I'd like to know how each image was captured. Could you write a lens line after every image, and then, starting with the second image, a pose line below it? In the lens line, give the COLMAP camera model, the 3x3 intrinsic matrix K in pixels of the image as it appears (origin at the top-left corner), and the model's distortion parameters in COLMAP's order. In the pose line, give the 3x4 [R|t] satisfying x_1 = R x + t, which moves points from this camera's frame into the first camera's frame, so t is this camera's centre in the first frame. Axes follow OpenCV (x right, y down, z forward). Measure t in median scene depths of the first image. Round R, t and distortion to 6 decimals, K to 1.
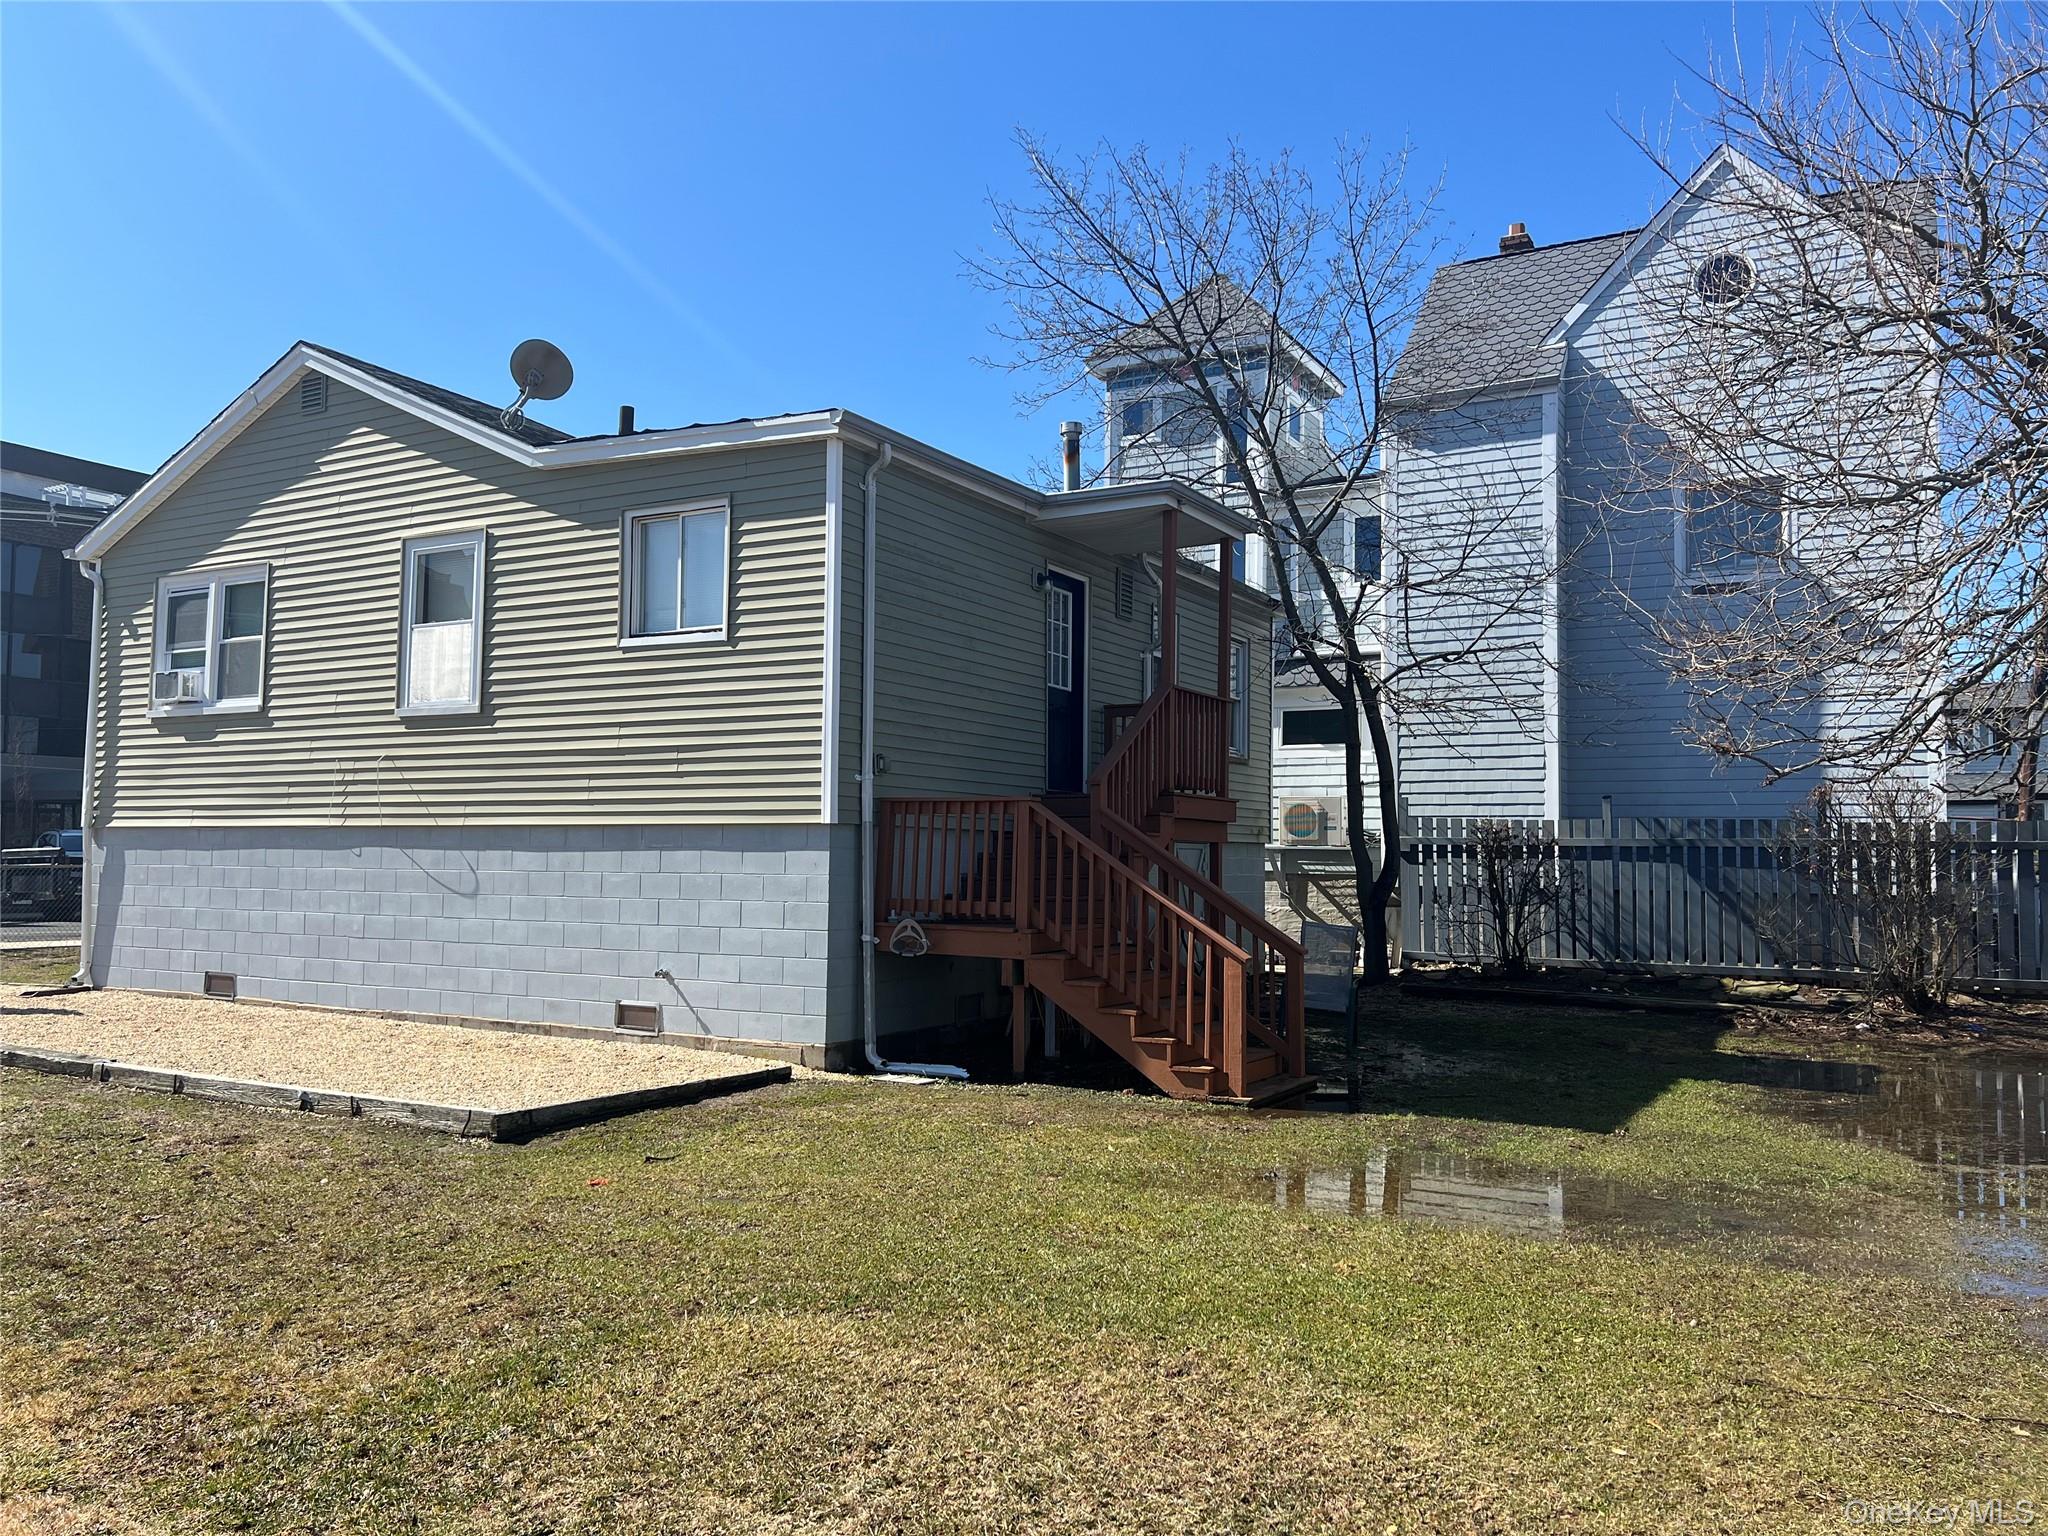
lens RADIAL K [[1531.2, 0, 1023.6], [0, 1531.2, 766.6], [0, 0, 1]] dist [0.035818, -0.010151]
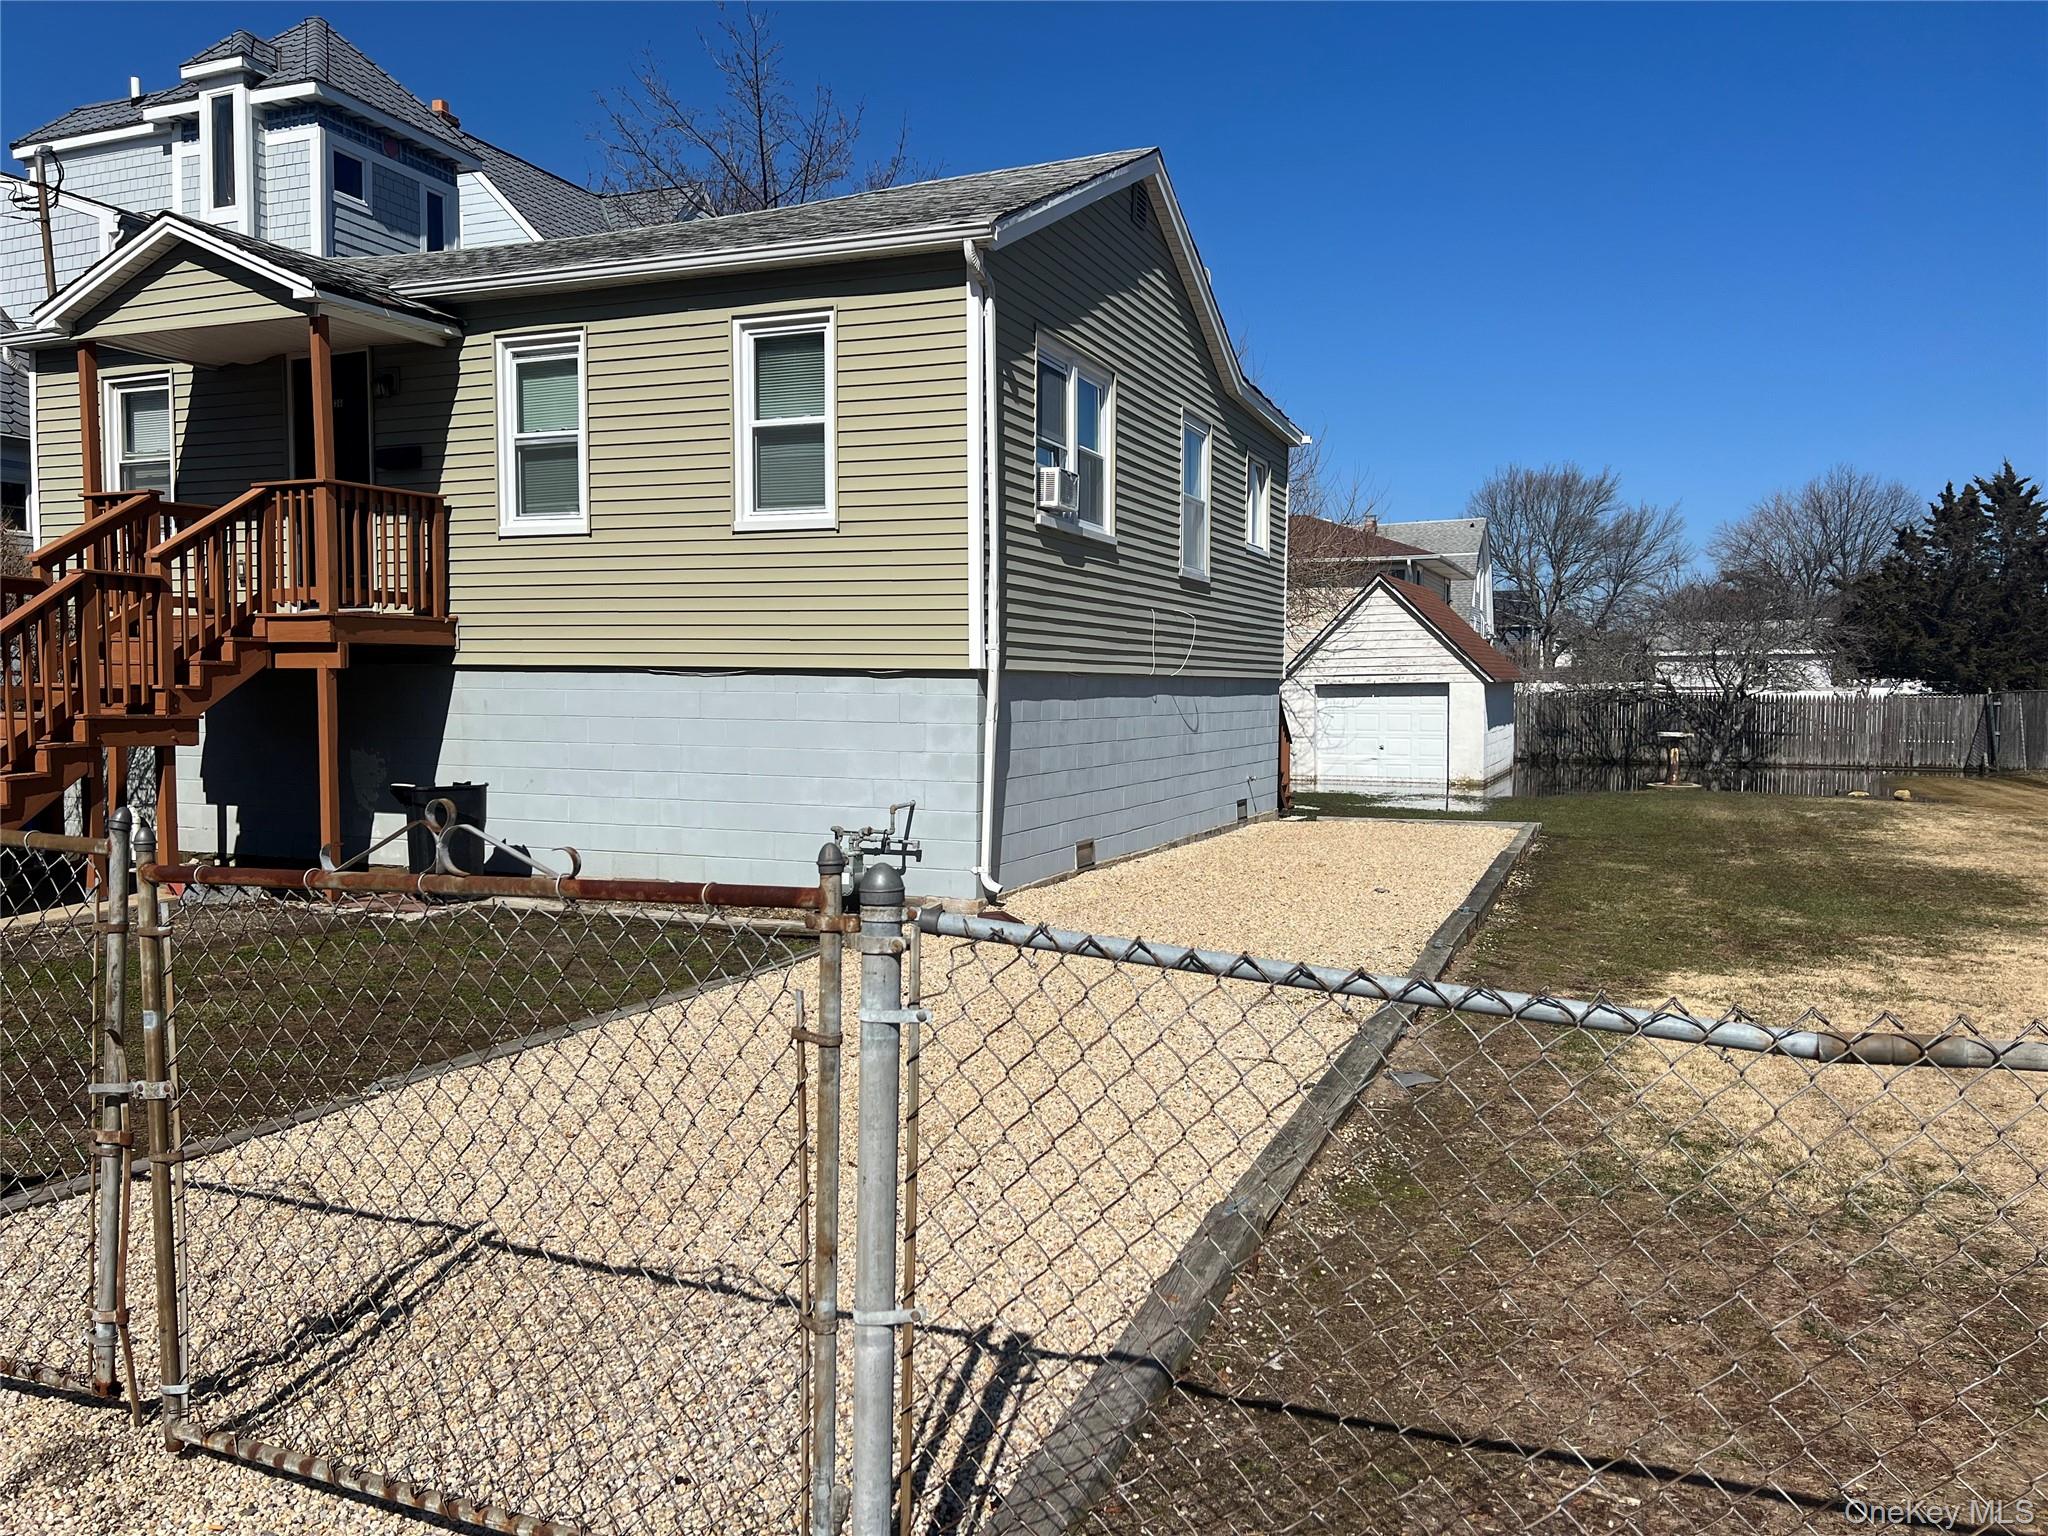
lens RADIAL K [[1531.2, 0, 1020.9], [0, 1531.2, 765.1], [0, 0, 1]] dist [0.035818, -0.010151]
pose [[-0.134618, -0.063880, 0.988836, -1.364291], [-0.069446, 0.996074, 0.054893, 0.046229], [-0.988461, -0.061281, -0.138526, 1.158430]]
